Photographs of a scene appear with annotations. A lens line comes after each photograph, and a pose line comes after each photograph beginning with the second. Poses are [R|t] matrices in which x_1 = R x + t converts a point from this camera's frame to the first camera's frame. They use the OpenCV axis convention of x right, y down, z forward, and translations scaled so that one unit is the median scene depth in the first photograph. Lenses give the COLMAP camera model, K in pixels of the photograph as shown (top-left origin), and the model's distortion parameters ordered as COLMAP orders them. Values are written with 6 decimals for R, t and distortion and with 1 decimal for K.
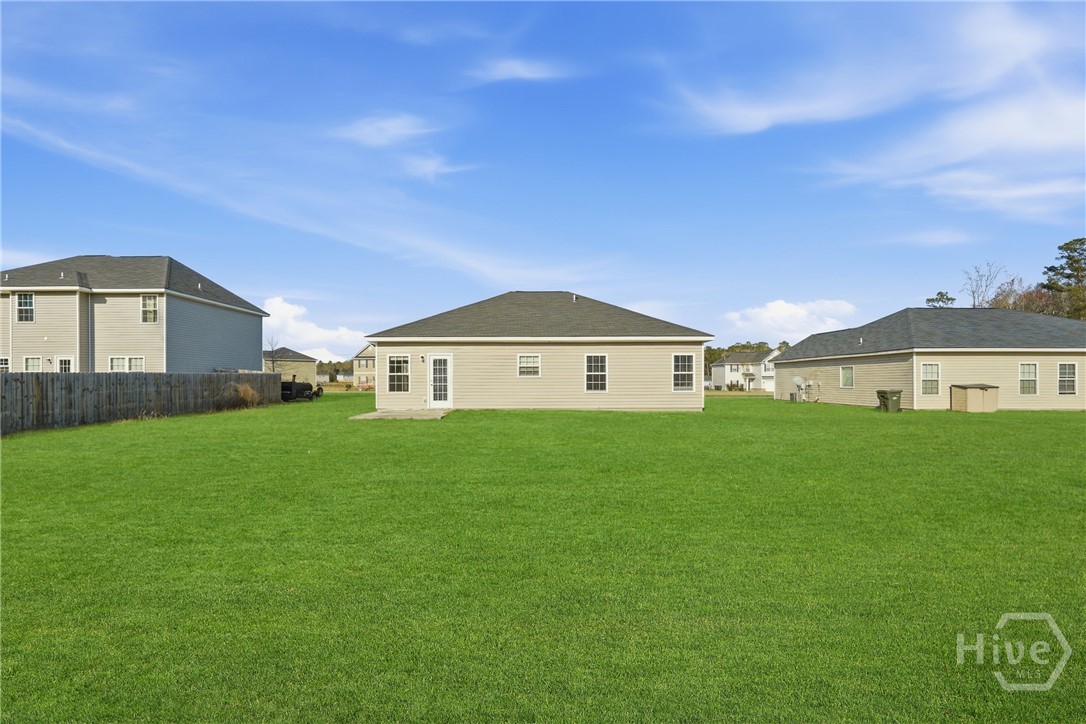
lens RADIAL K [[484.4, 0, 545.3], [0, 484.4, 381.6], [0, 0, 1]] dist [-0.014275, 0.006953]
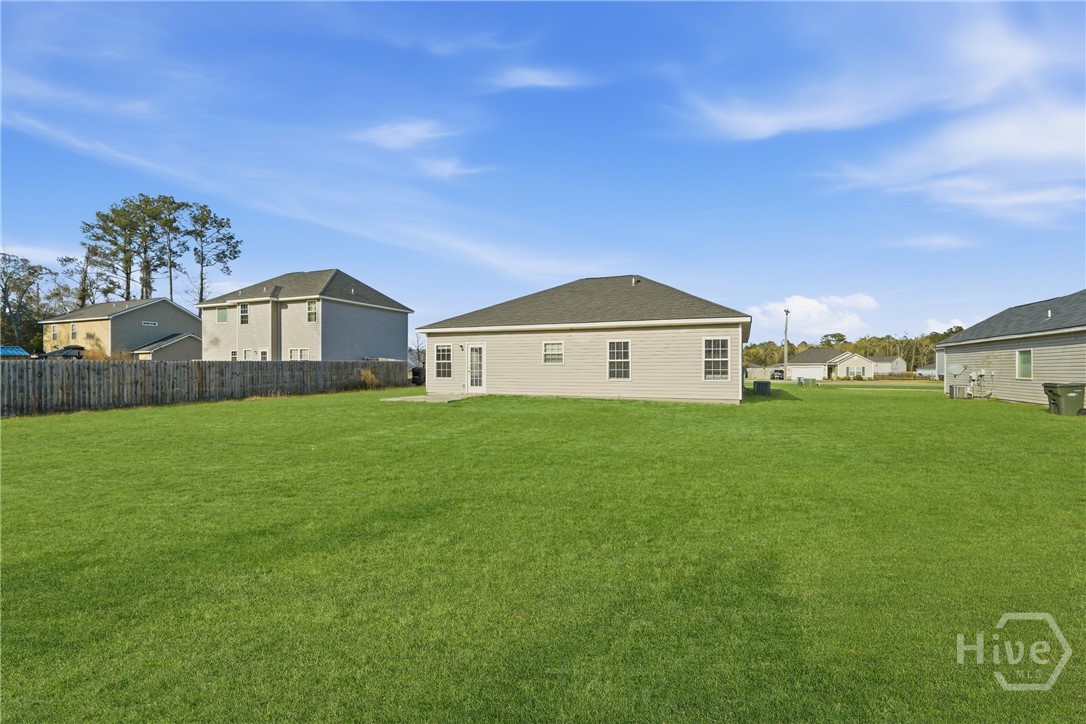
lens RADIAL K [[484.4, 0, 583.8], [0, 484.4, 380.3], [0, 0, 1]] dist [-0.014275, 0.006953]
pose [[0.923642, 0.012825, -0.383041, 0.401285], [-0.003823, 0.999699, 0.024252, -0.000739], [0.383236, -0.020936, 0.923413, 0.095461]]
